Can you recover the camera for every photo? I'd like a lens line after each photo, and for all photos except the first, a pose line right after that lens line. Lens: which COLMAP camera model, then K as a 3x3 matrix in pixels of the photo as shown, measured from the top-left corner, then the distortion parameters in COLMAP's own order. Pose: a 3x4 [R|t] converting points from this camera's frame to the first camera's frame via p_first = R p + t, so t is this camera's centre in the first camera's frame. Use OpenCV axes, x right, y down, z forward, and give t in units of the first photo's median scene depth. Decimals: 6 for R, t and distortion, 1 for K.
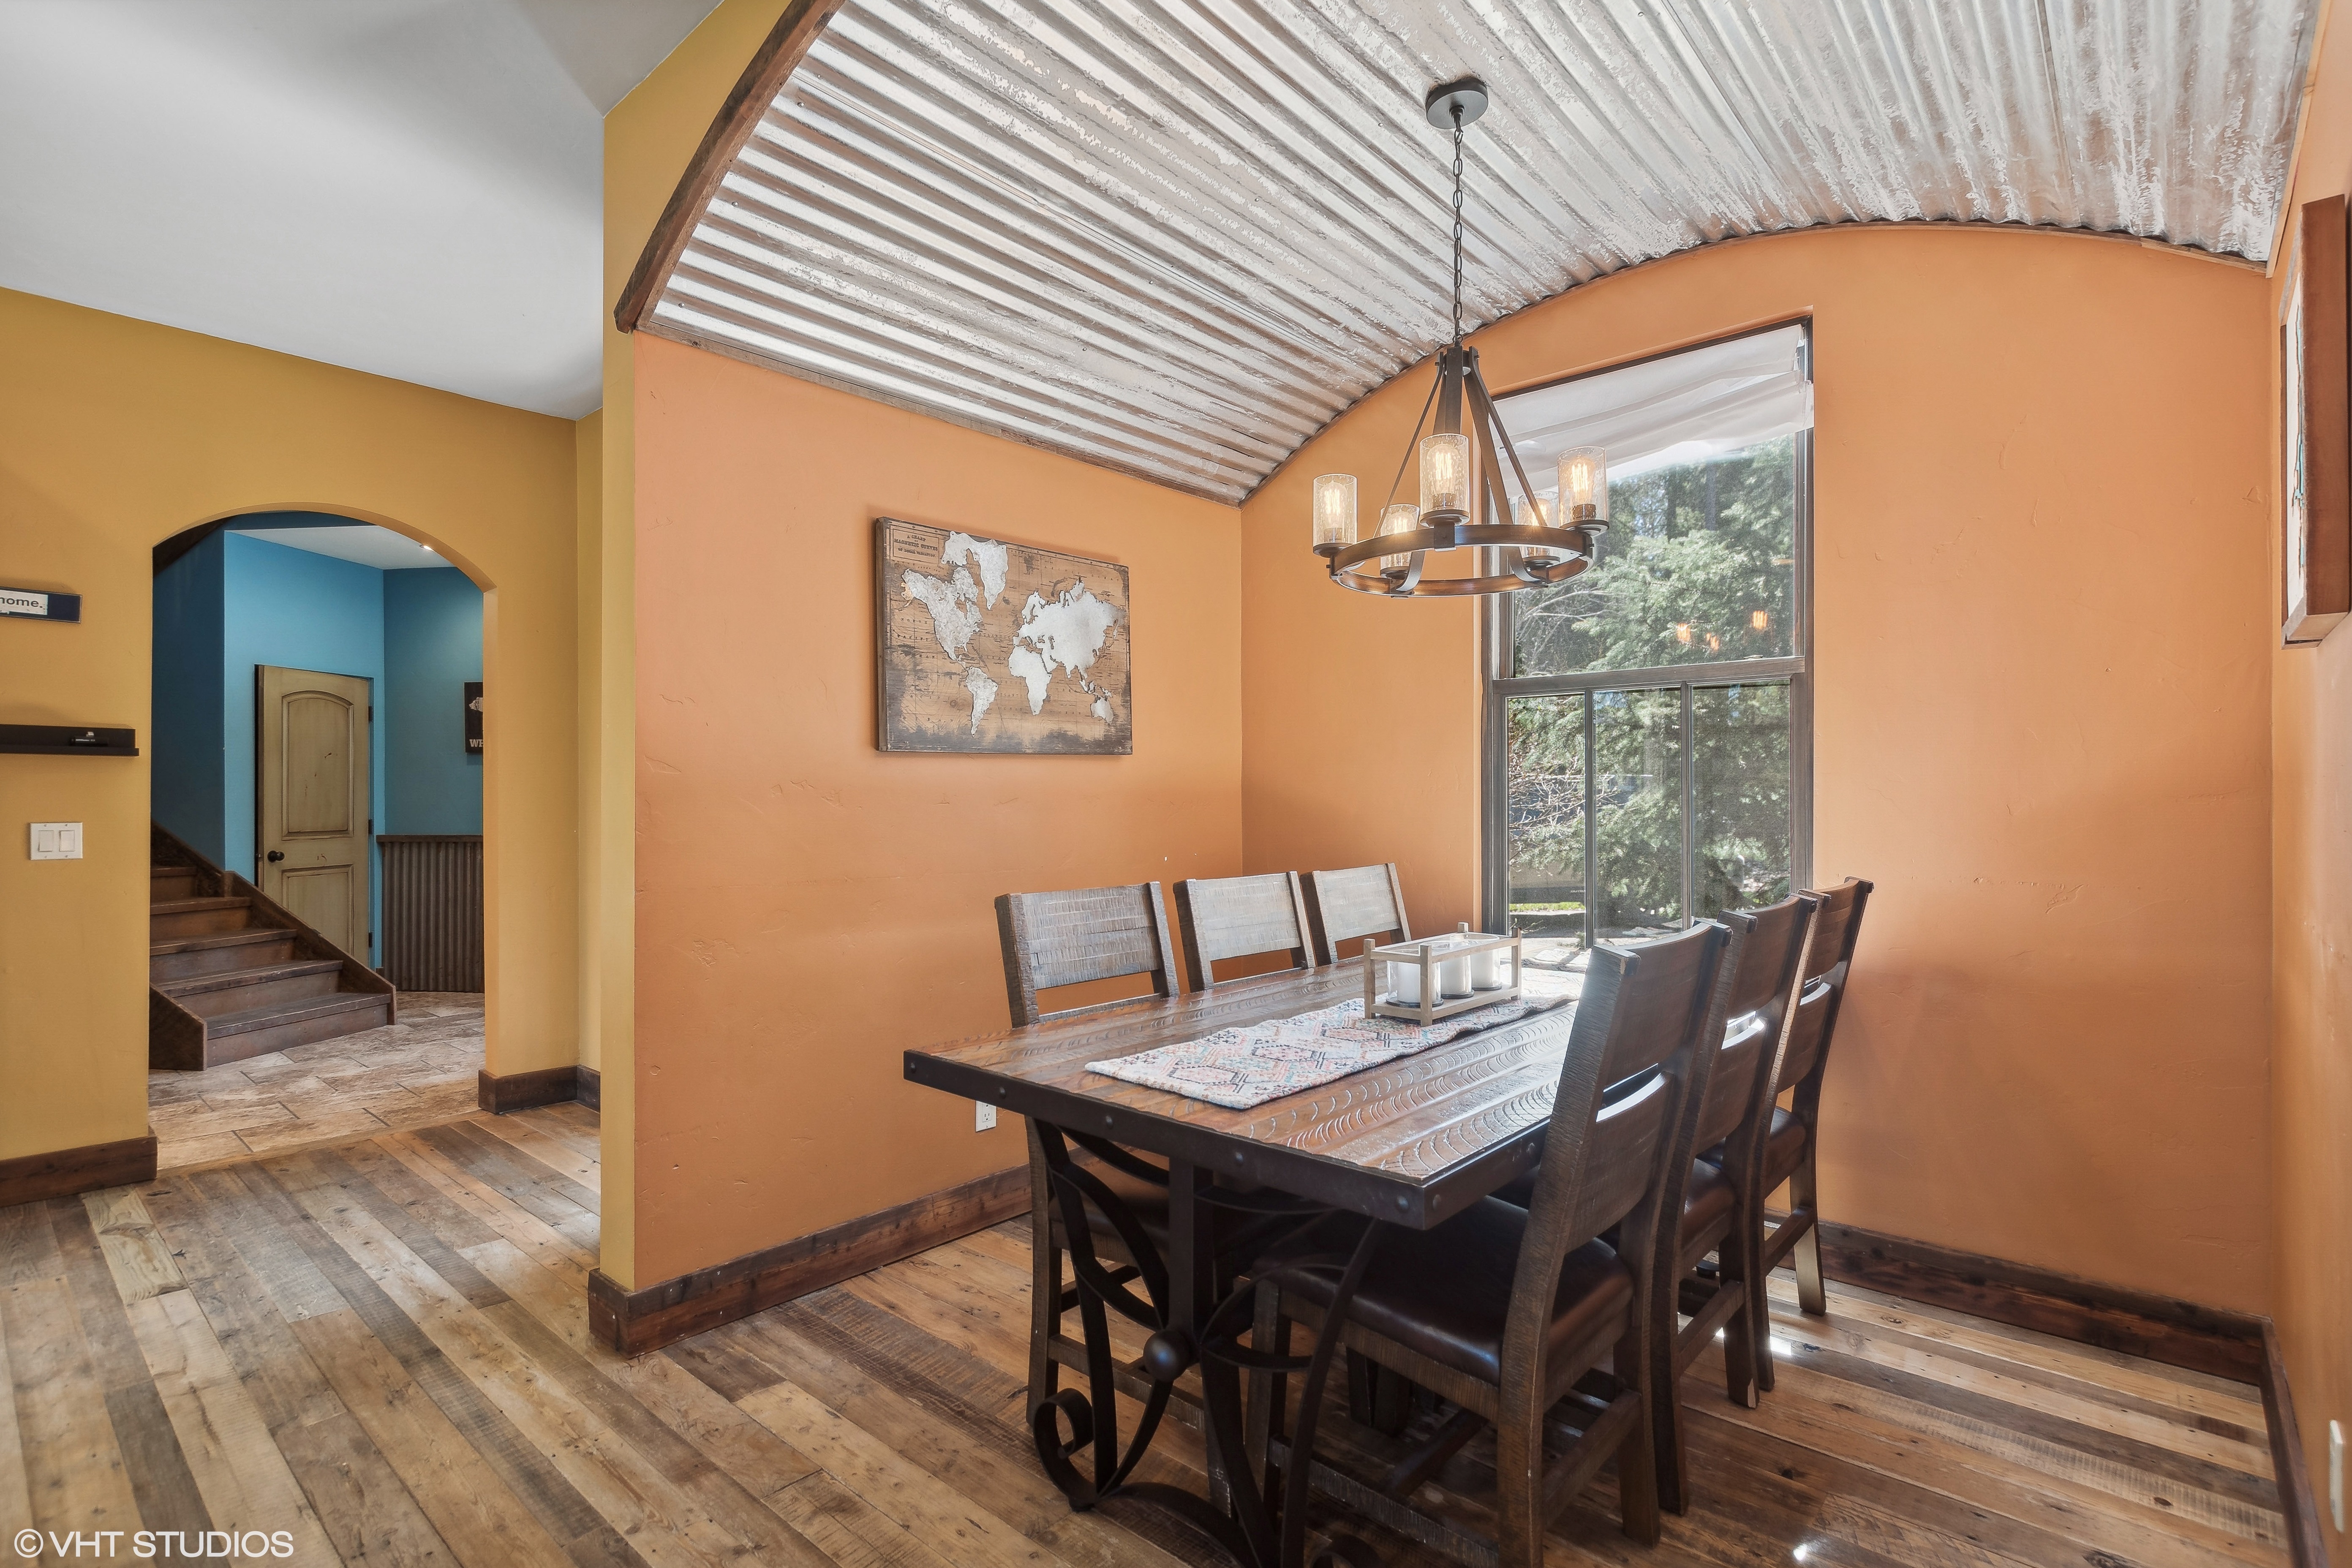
lens RADIAL K [[1110.7, 0, 1184.9], [0, 1110.7, 801.4], [0, 0, 1]] dist [-0.003391, -0.000697]
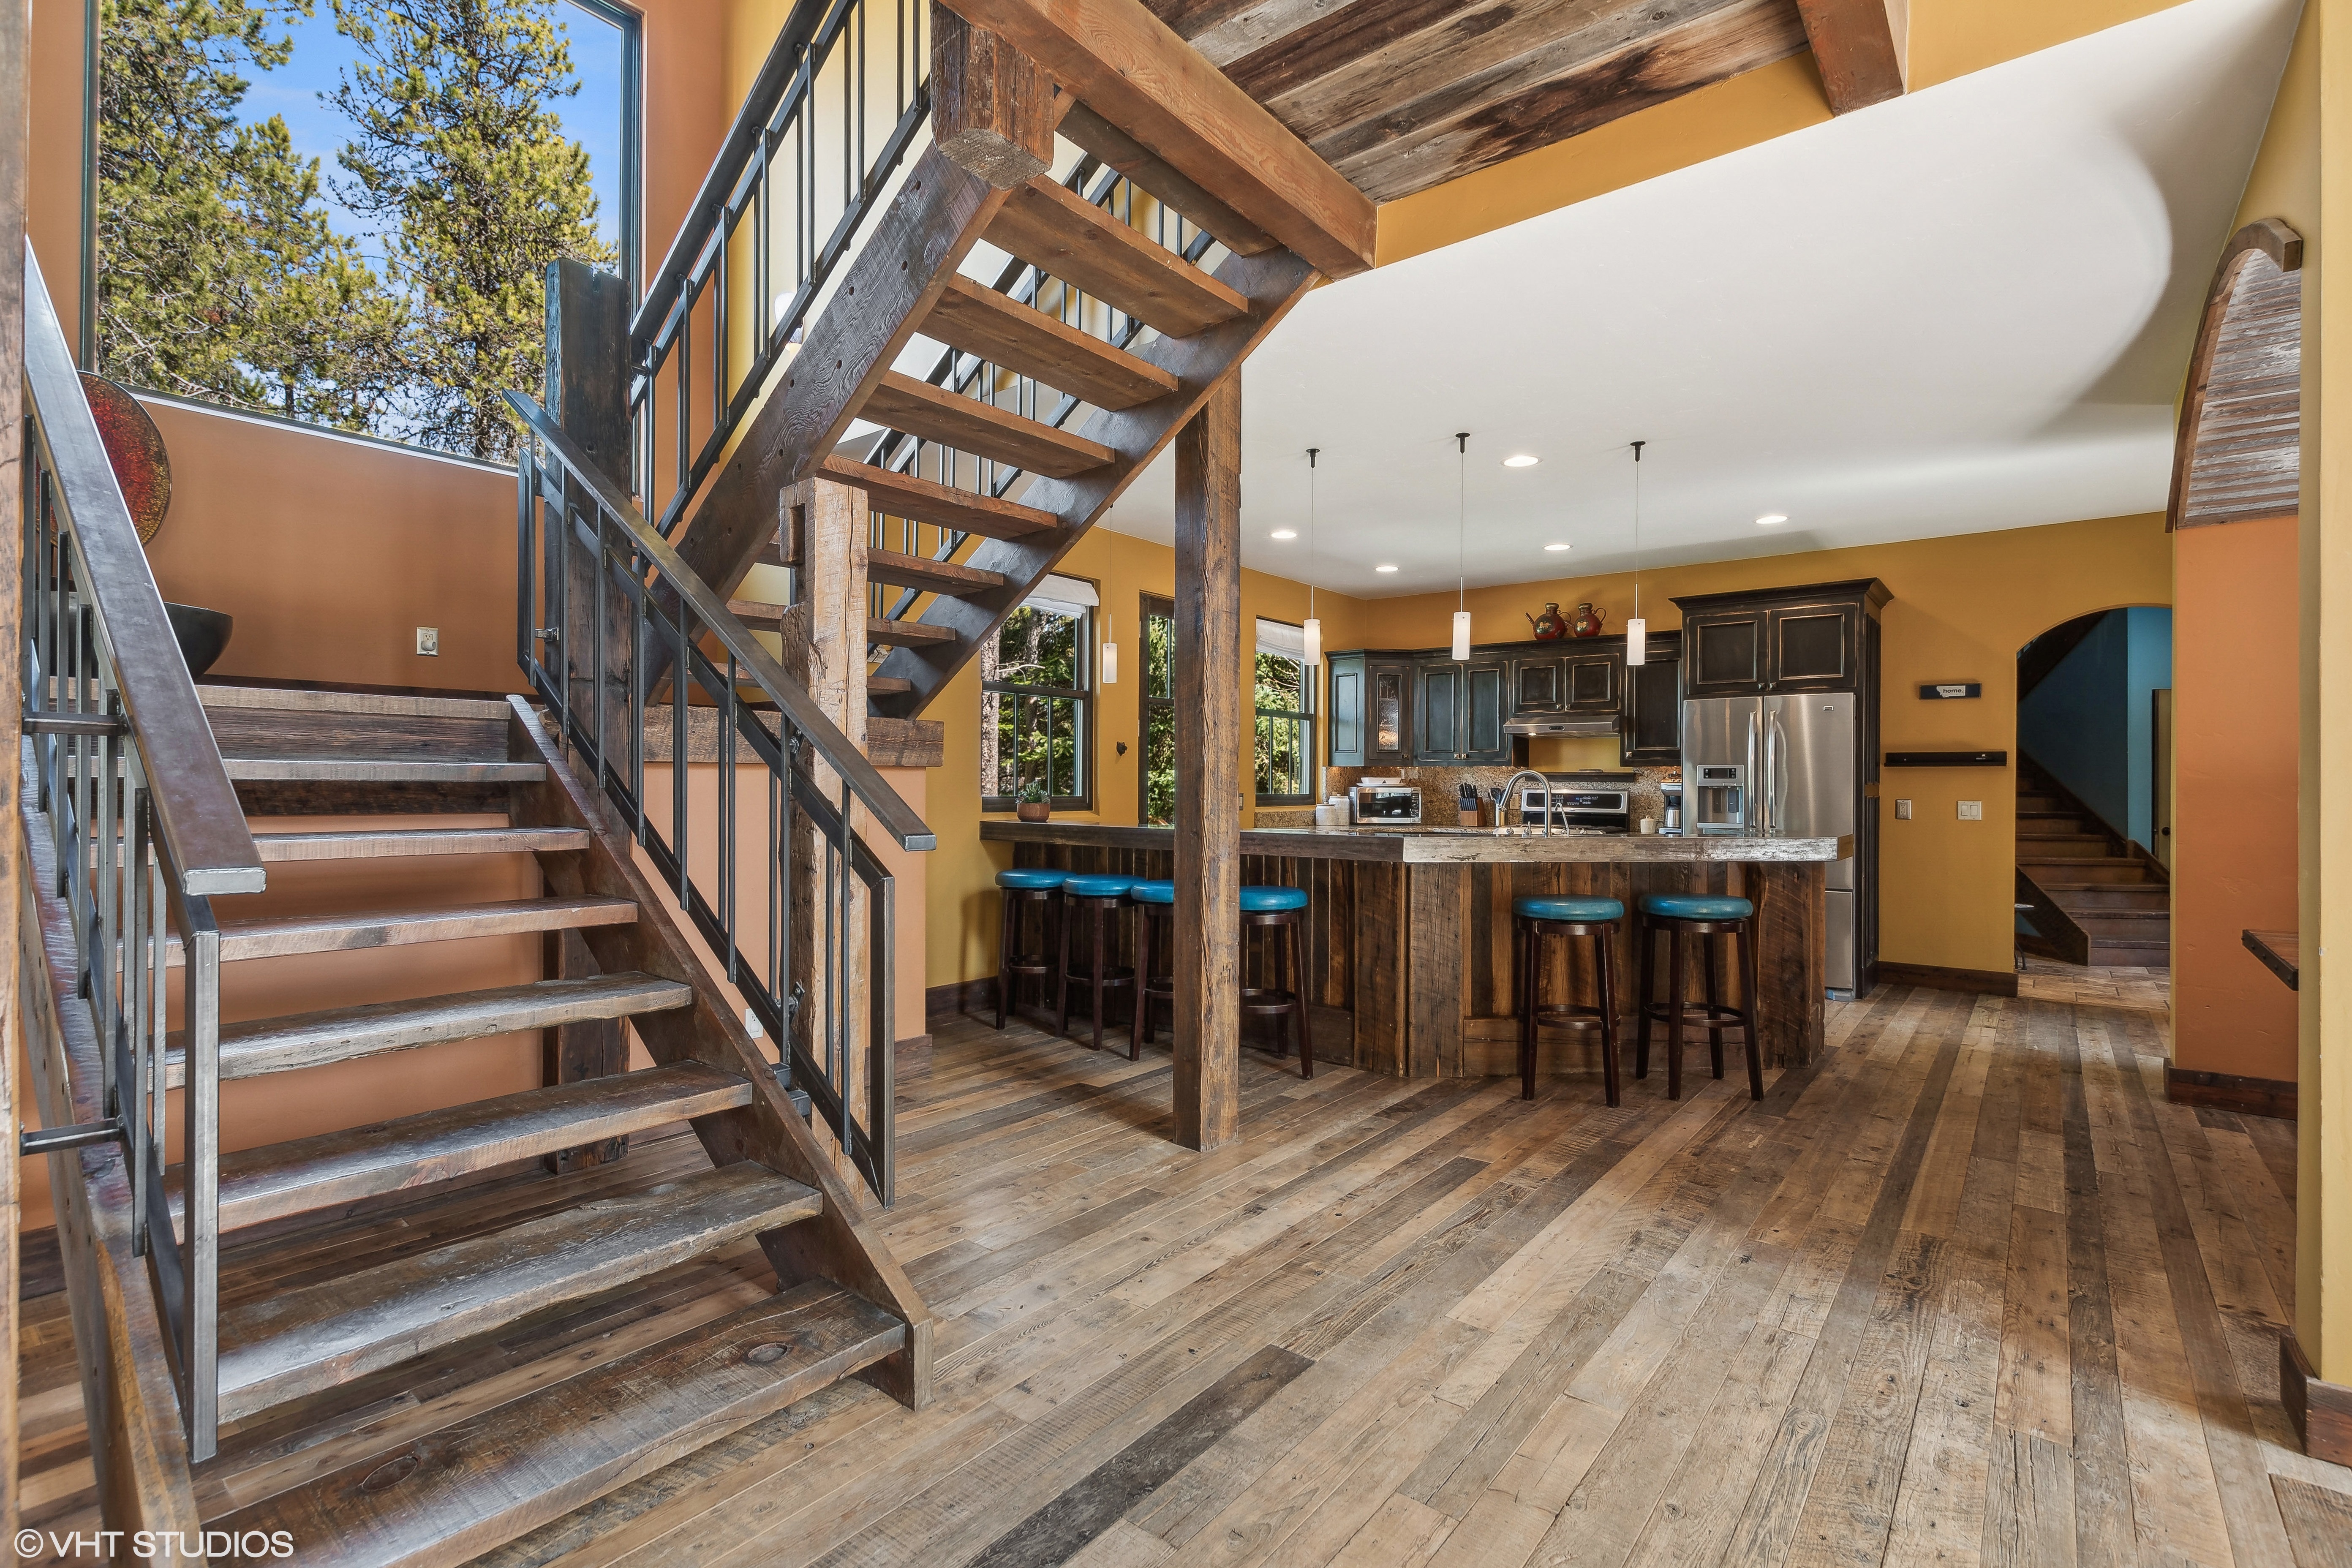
lens RADIAL K [[1082.6, 0, 1176.0], [0, 1082.6, 784.0], [0, 0, 1]] dist [0.004053, 0.000429]
pose [[0.043965, 0.002345, -0.999030, 0.917448], [-0.005368, 0.999983, 0.002111, -0.007564], [0.999019, 0.005270, 0.043977, -0.536249]]
